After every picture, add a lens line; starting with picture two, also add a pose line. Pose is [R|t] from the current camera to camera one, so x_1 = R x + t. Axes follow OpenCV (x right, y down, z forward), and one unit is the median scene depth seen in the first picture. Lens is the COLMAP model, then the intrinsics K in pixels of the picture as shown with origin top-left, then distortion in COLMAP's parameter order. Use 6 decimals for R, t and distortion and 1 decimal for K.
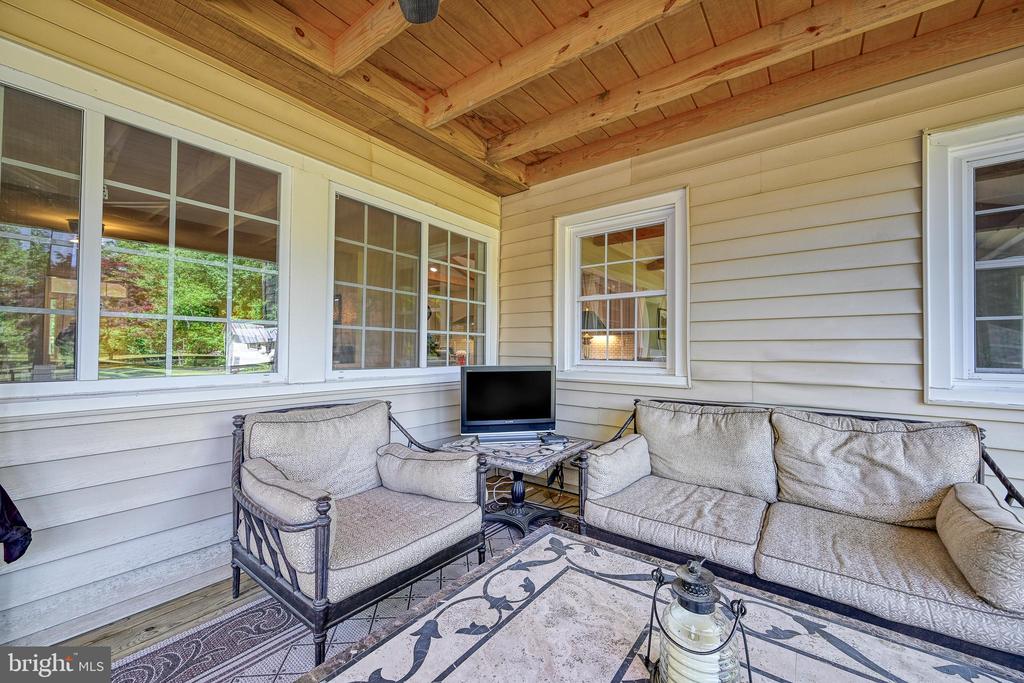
lens RADIAL K [[399.9, 0, 512.8], [0, 399.9, 342.3], [0, 0, 1]] dist [-0.001646, -0.000415]
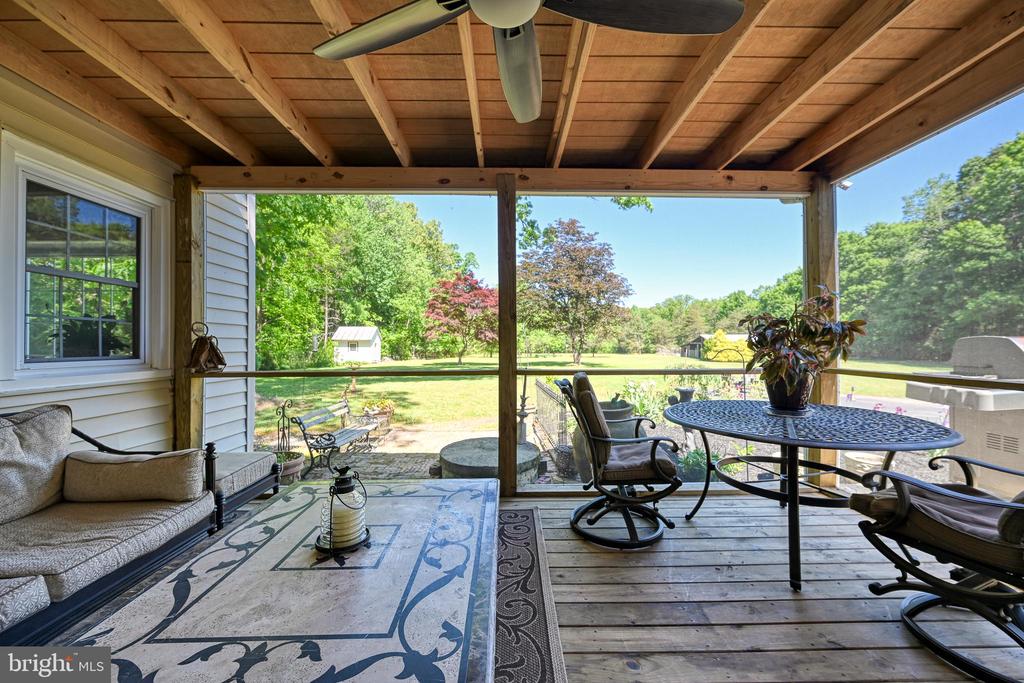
lens RADIAL K [[399.9, 0, 511.1], [0, 399.9, 342.9], [0, 0, 1]] dist [-0.001646, -0.000415]
pose [[-0.612211, -0.002445, 0.790691, -0.545866], [-0.022263, 0.999652, -0.014146, 0.004230], [-0.790381, -0.026263, -0.612052, 0.598467]]
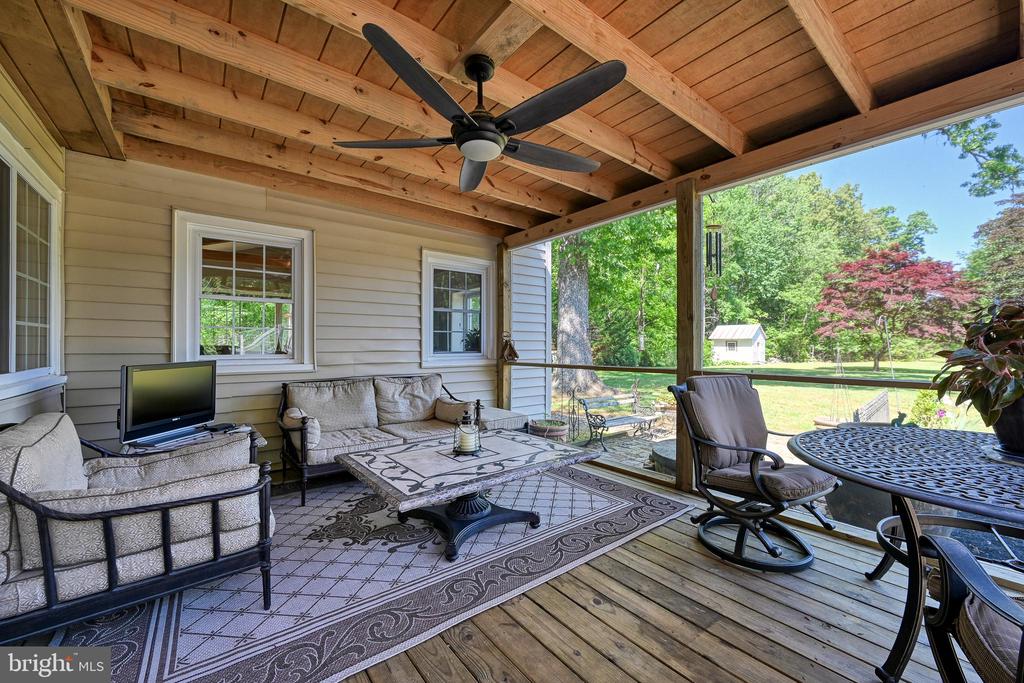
lens RADIAL K [[399.9, 0, 510.3], [0, 399.9, 343.2], [0, 0, 1]] dist [-0.001646, -0.000415]
pose [[0.259268, -0.003747, 0.965798, -1.043428], [-0.019475, 0.999769, 0.009107, -0.019813], [-0.965609, -0.021170, 0.259135, -0.074051]]
